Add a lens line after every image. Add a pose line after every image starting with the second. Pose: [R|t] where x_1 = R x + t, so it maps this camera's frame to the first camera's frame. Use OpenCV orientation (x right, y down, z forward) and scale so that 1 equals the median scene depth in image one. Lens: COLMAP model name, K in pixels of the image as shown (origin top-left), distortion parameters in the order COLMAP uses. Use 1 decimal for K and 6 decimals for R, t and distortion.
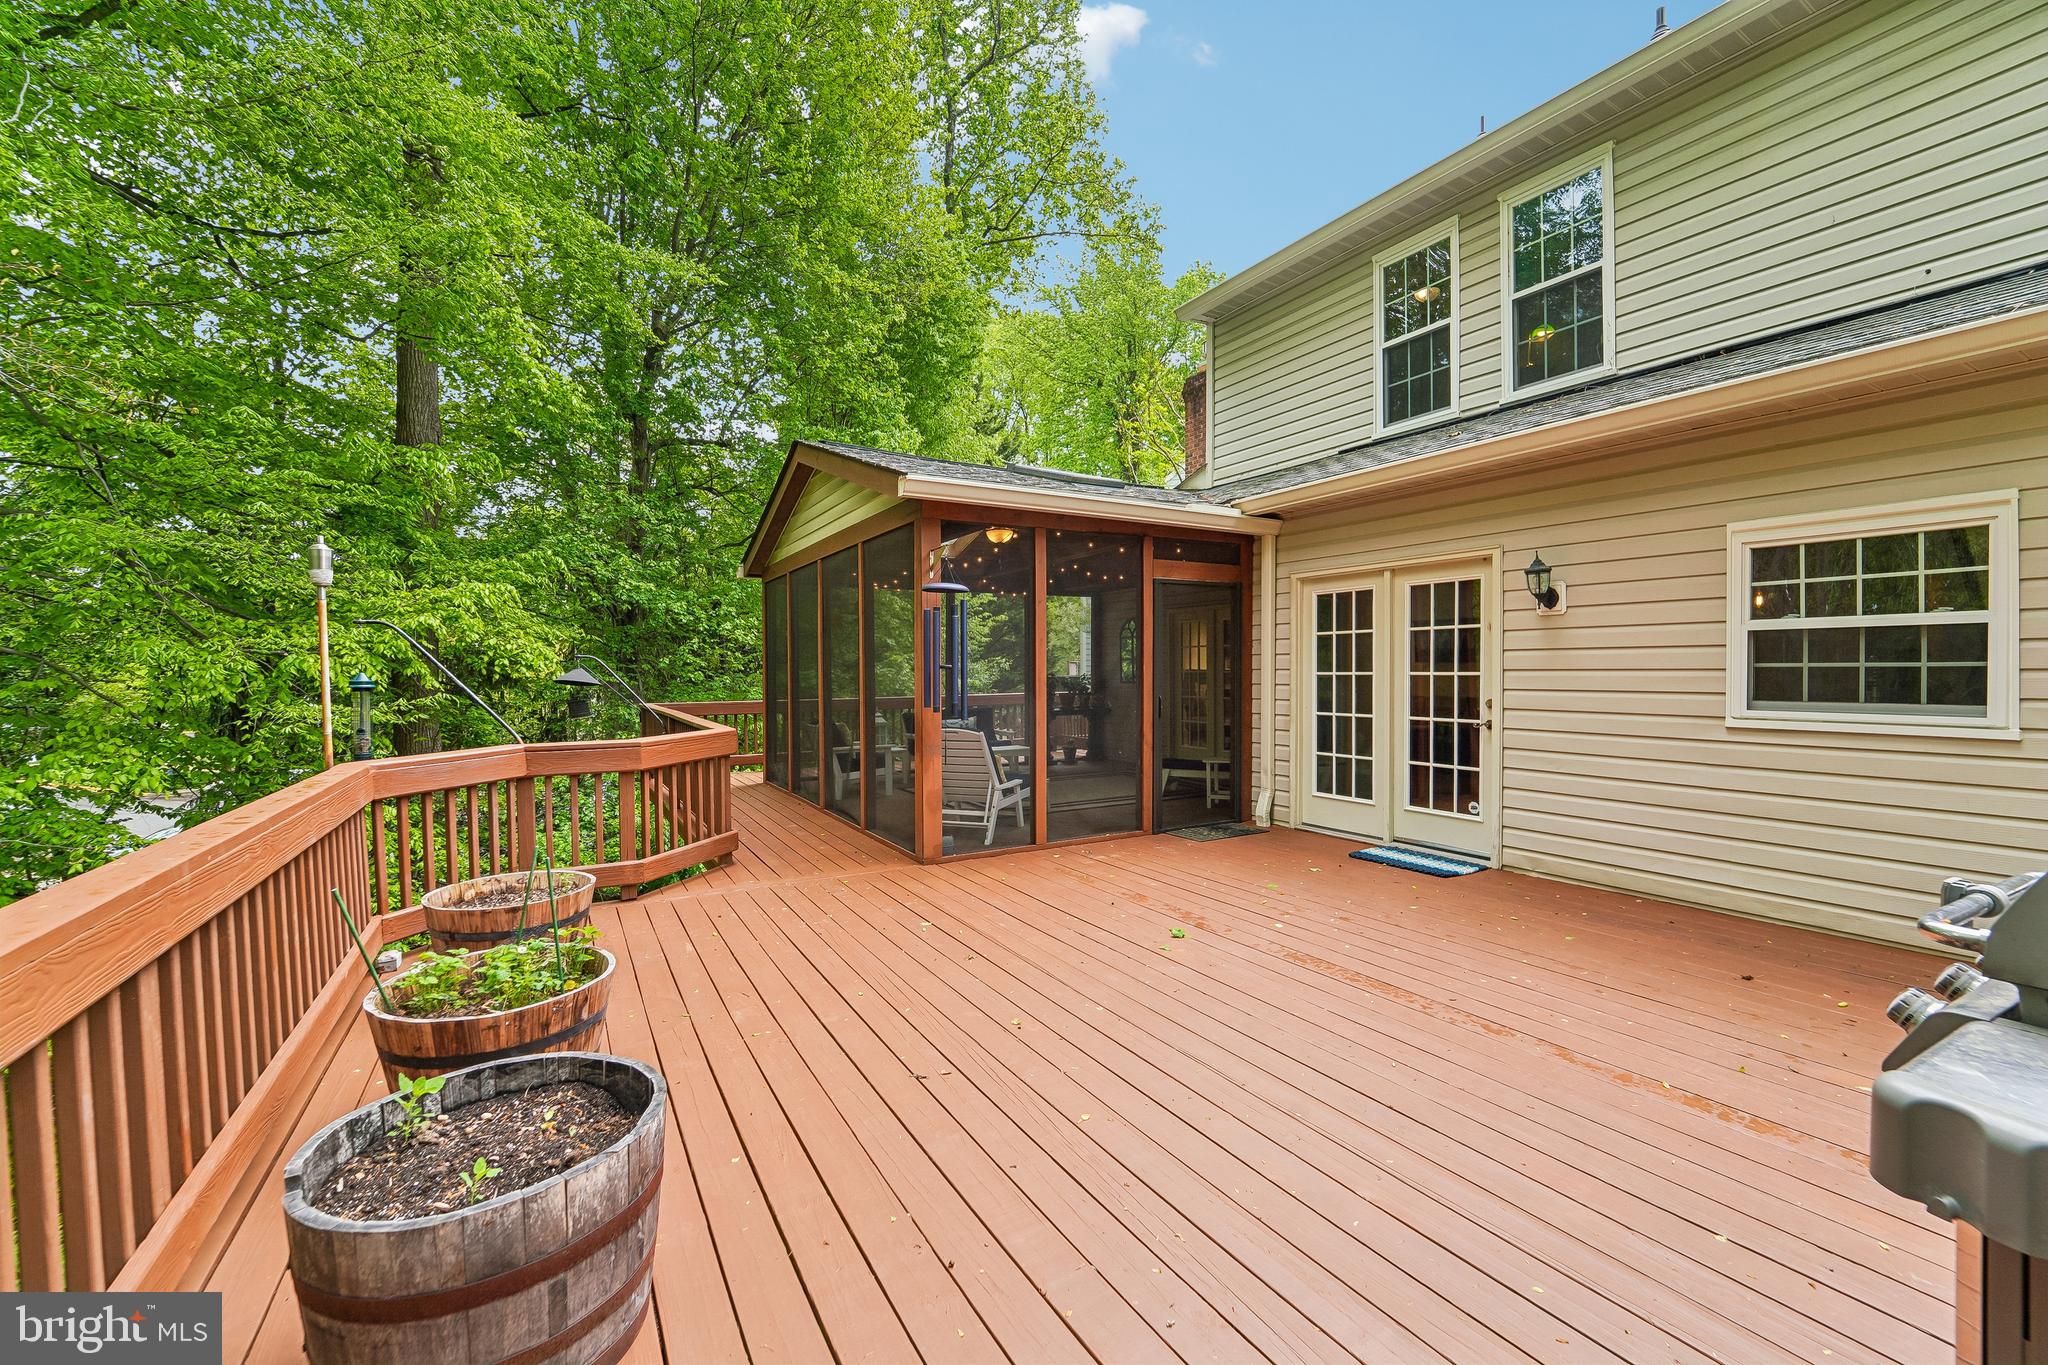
lens RADIAL K [[834.5, 0, 1033.1], [0, 834.5, 678.3], [0, 0, 1]] dist [-0.021204, -0.000295]
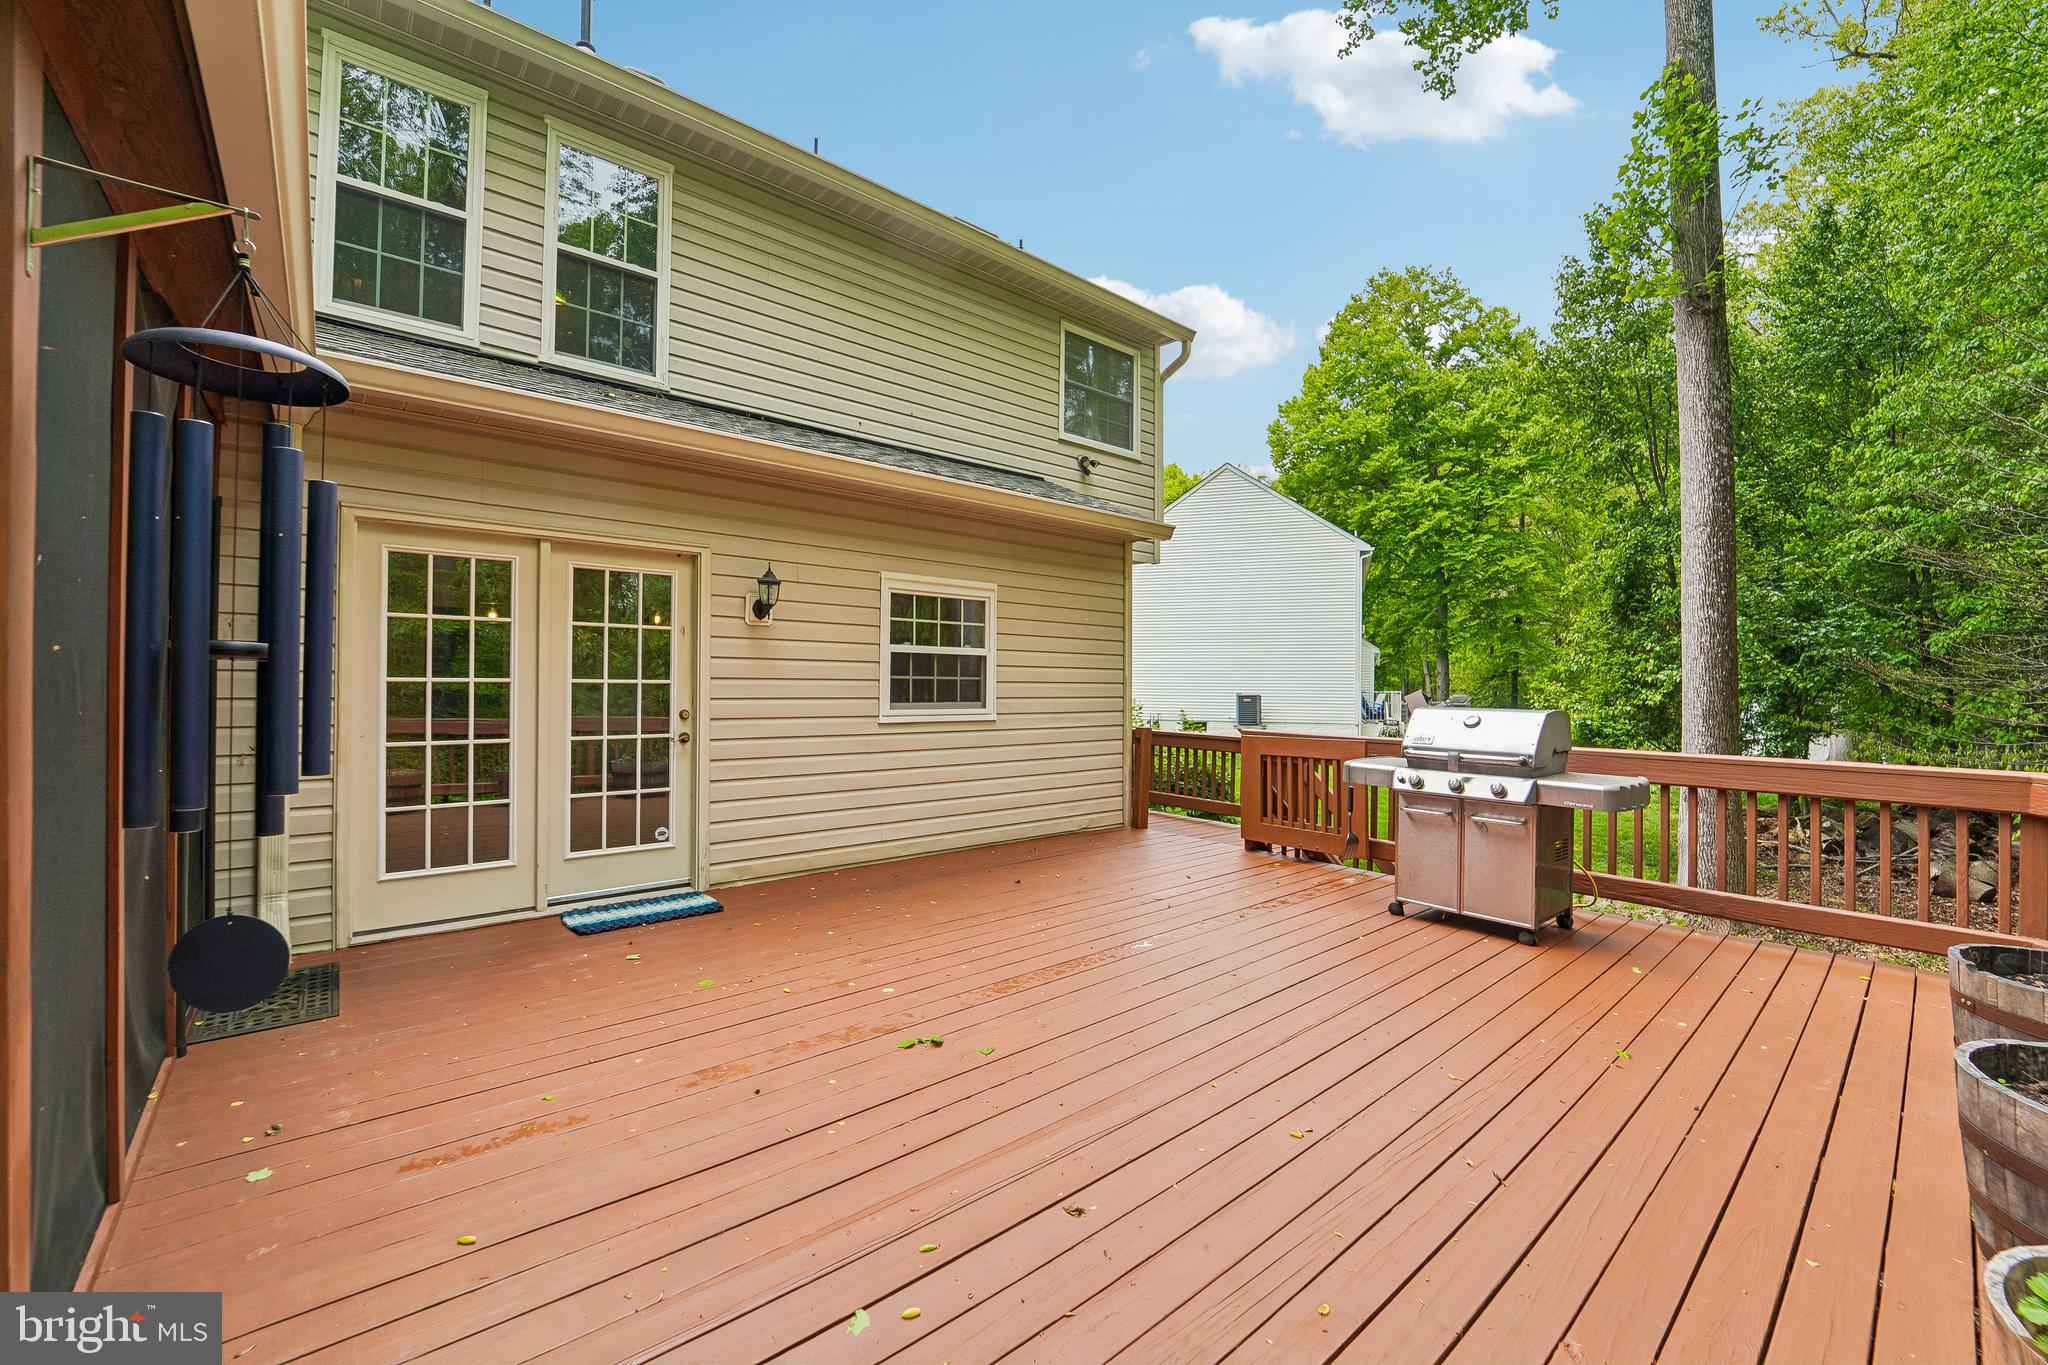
lens RADIAL K [[834.5, 0, 1033.1], [0, 834.5, 678.3], [0, 0, 1]] dist [-0.021204, -0.000295]
pose [[-0.188790, 0.006024, 0.981999, -0.483393], [-0.001328, 0.999979, -0.006389, -0.004694], [-0.982017, -0.002510, -0.188778, 0.911266]]
